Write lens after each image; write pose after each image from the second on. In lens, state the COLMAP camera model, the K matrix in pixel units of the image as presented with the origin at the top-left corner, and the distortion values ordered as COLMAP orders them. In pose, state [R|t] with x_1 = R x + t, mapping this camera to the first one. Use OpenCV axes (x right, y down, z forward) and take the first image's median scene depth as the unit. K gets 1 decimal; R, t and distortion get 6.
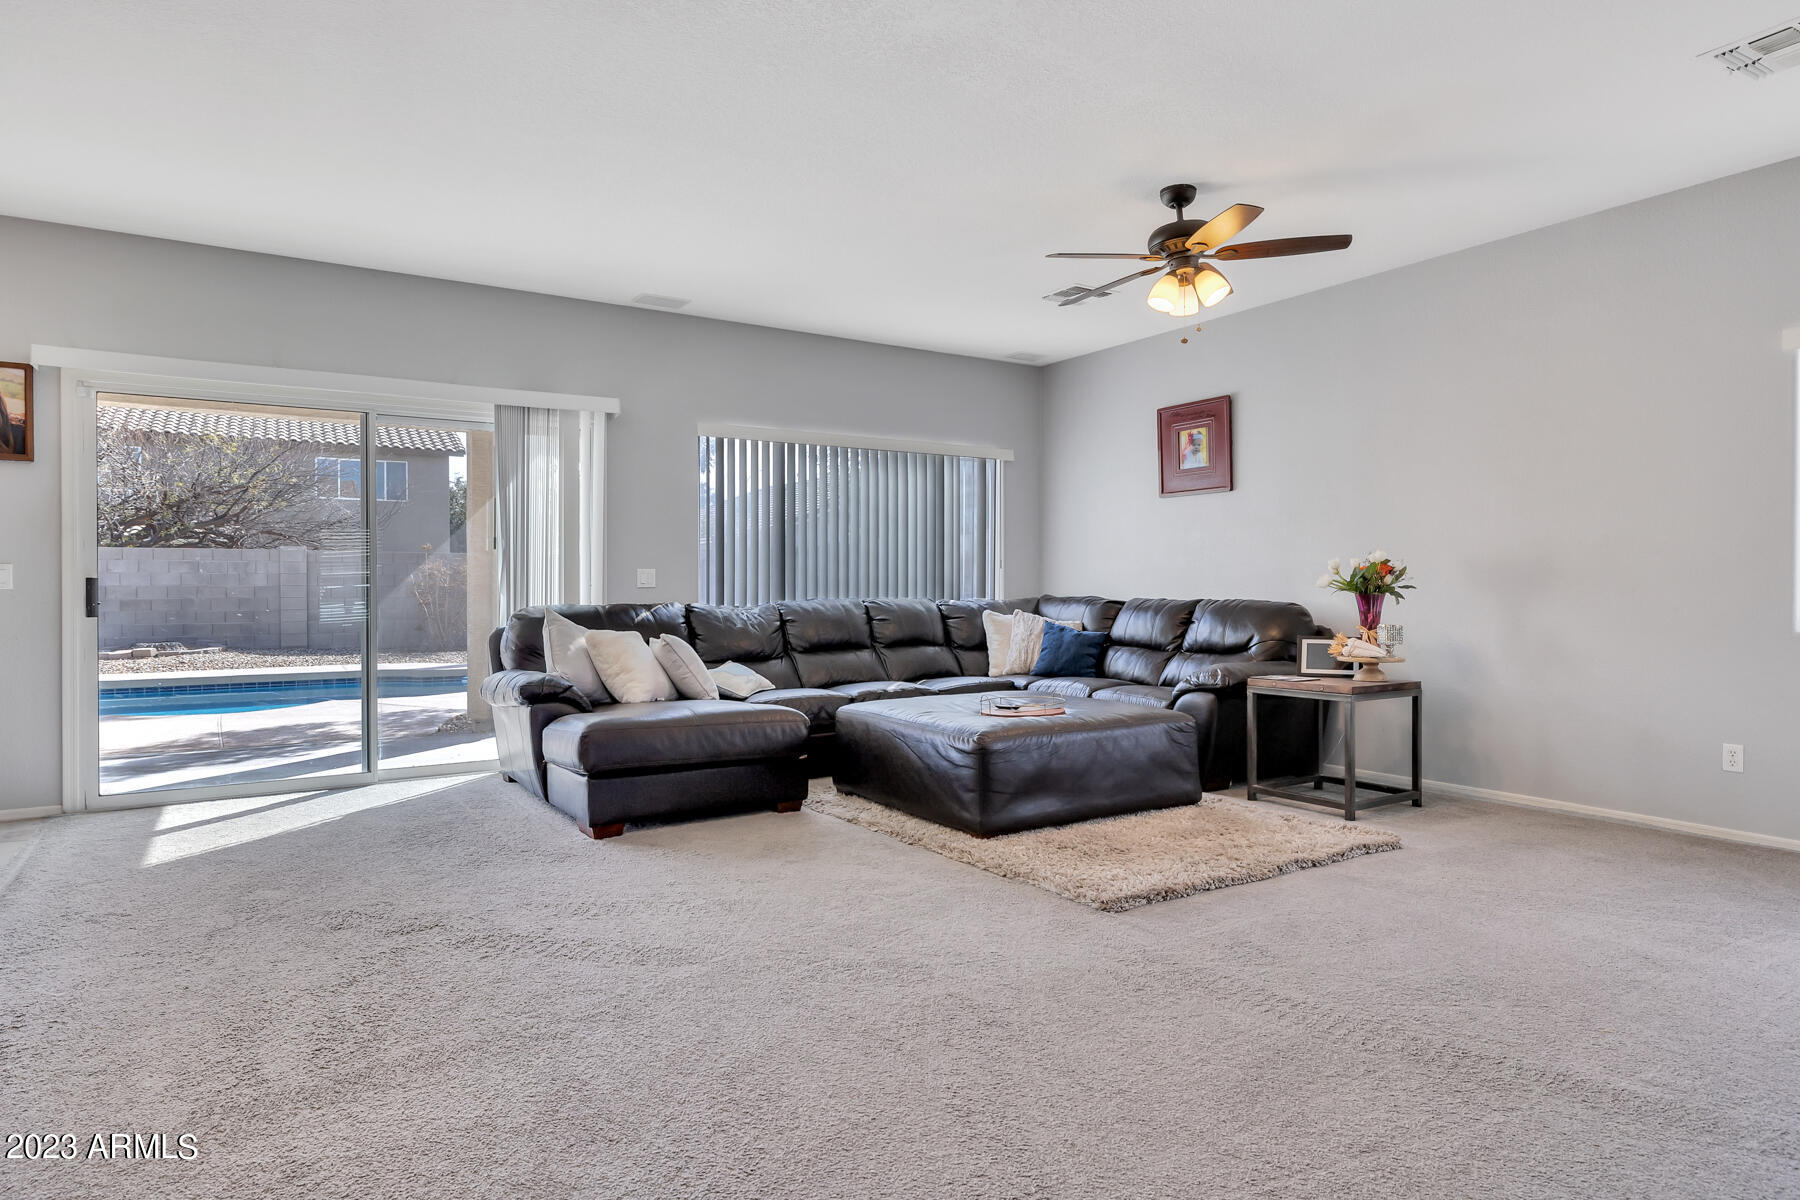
lens RADIAL K [[1029.3, 0, 914.9], [0, 1029.3, 590.5], [0, 0, 1]] dist [-0.004200, -0.000924]
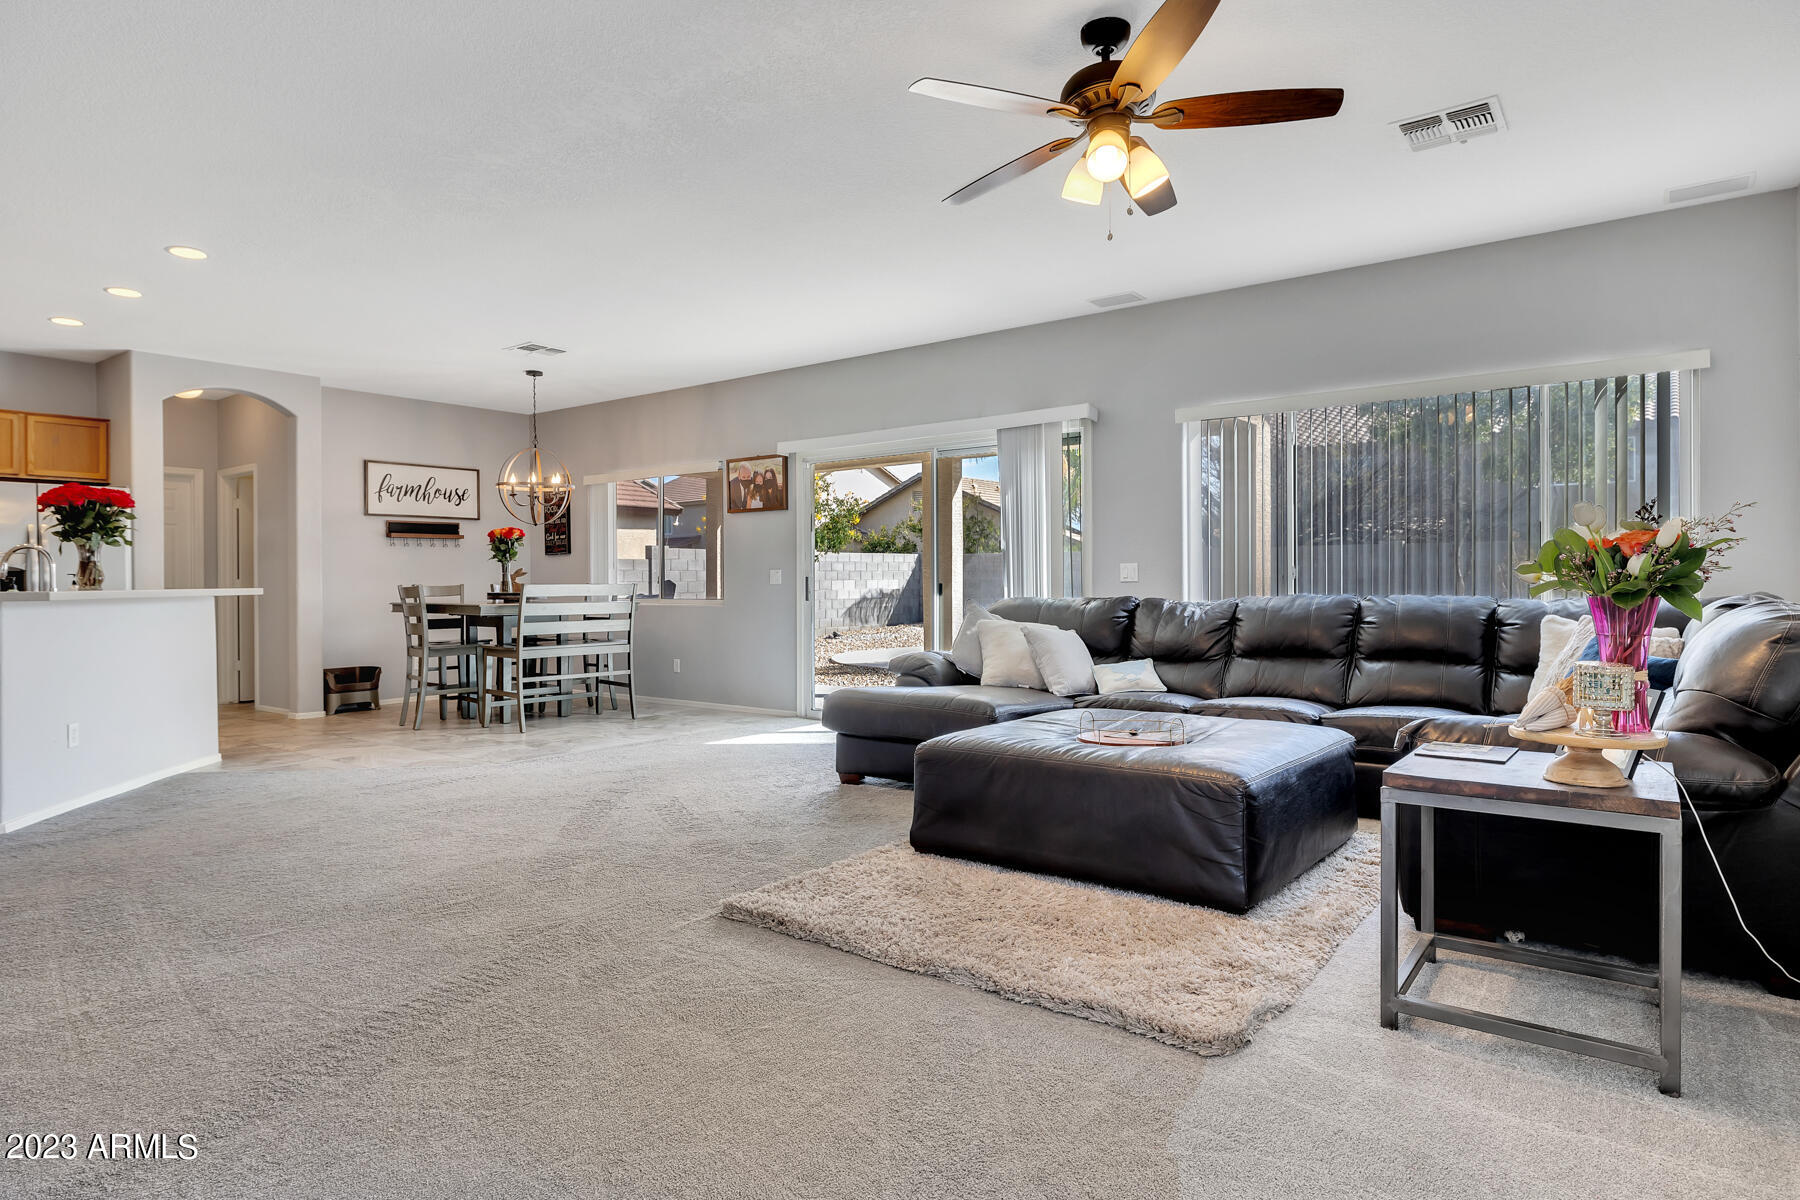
lens RADIAL K [[1029.3, 0, 914.9], [0, 1029.3, 590.5], [0, 0, 1]] dist [-0.004200, -0.000924]
pose [[0.341420, 0.007673, -0.939879, 0.664092], [0.002520, 0.999956, 0.009079, -0.004298], [0.939907, -0.005468, 0.341386, 0.488942]]
